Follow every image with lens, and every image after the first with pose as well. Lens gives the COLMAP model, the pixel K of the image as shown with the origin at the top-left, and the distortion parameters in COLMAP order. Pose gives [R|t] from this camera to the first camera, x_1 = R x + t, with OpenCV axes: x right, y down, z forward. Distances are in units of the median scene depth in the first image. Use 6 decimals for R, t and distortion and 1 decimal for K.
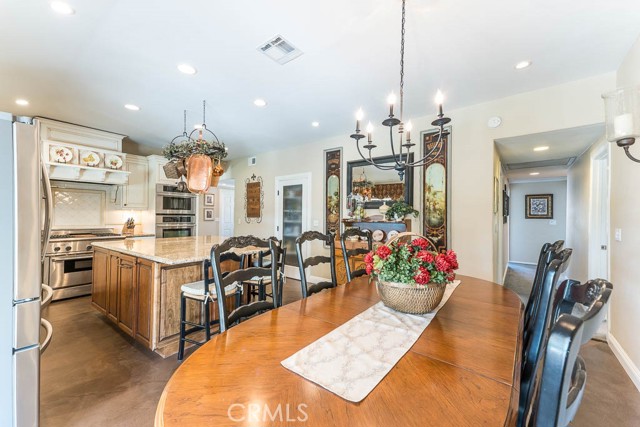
lens RADIAL K [[253.9, 0, 319.4], [0, 253.9, 215.7], [0, 0, 1]] dist [0.022127, -0.001367]
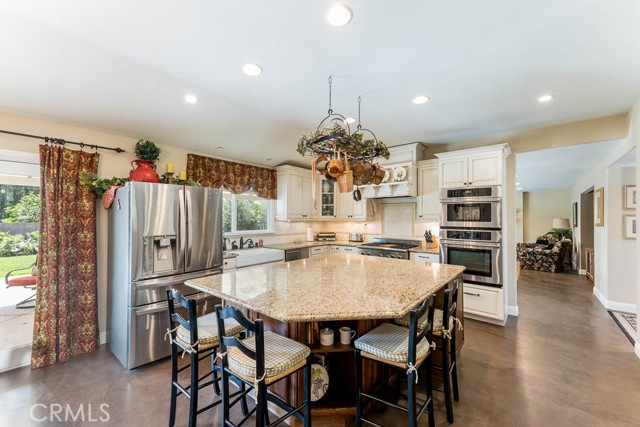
lens RADIAL K [[253.9, 0, 320.2], [0, 253.9, 216.2], [0, 0, 1]] dist [0.022127, -0.001367]
pose [[-0.052471, -0.015571, -0.998501, 0.171865], [-0.003468, 0.999875, -0.015410, -0.024387], [0.998616, 0.002654, -0.052518, 0.640583]]
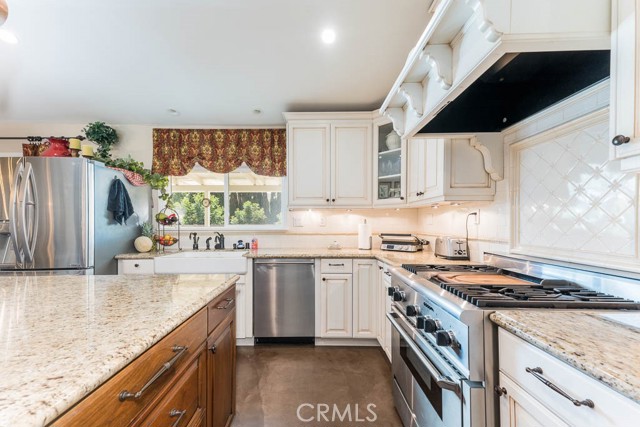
lens RADIAL K [[253.9, 0, 326.9], [0, 253.9, 227.1], [0, 0, 1]] dist [0.022127, -0.001367]
pose [[-0.807974, -0.006174, -0.589186, -0.454079], [-0.006732, 0.999977, -0.001248, 0.014172], [0.589180, 0.002958, -0.807996, 0.937255]]
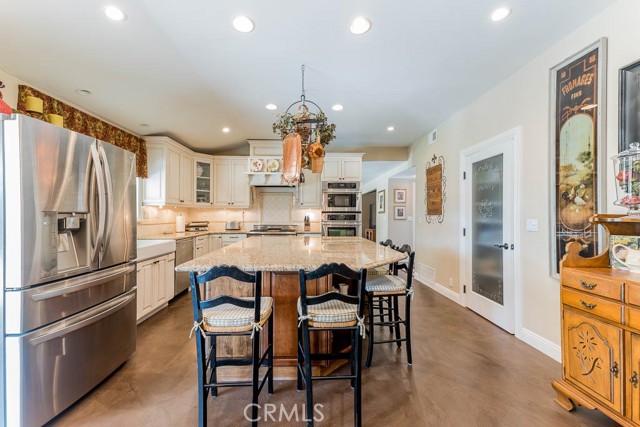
lens RADIAL K [[253.9, 0, 316.5], [0, 253.9, 213.4], [0, 0, 1]] dist [0.022127, -0.001367]
pose [[0.617560, -0.013668, -0.786405, 0.125870], [0.006521, 0.999904, -0.012257, 0.010743], [0.786496, 0.002441, 0.617590, 0.371815]]
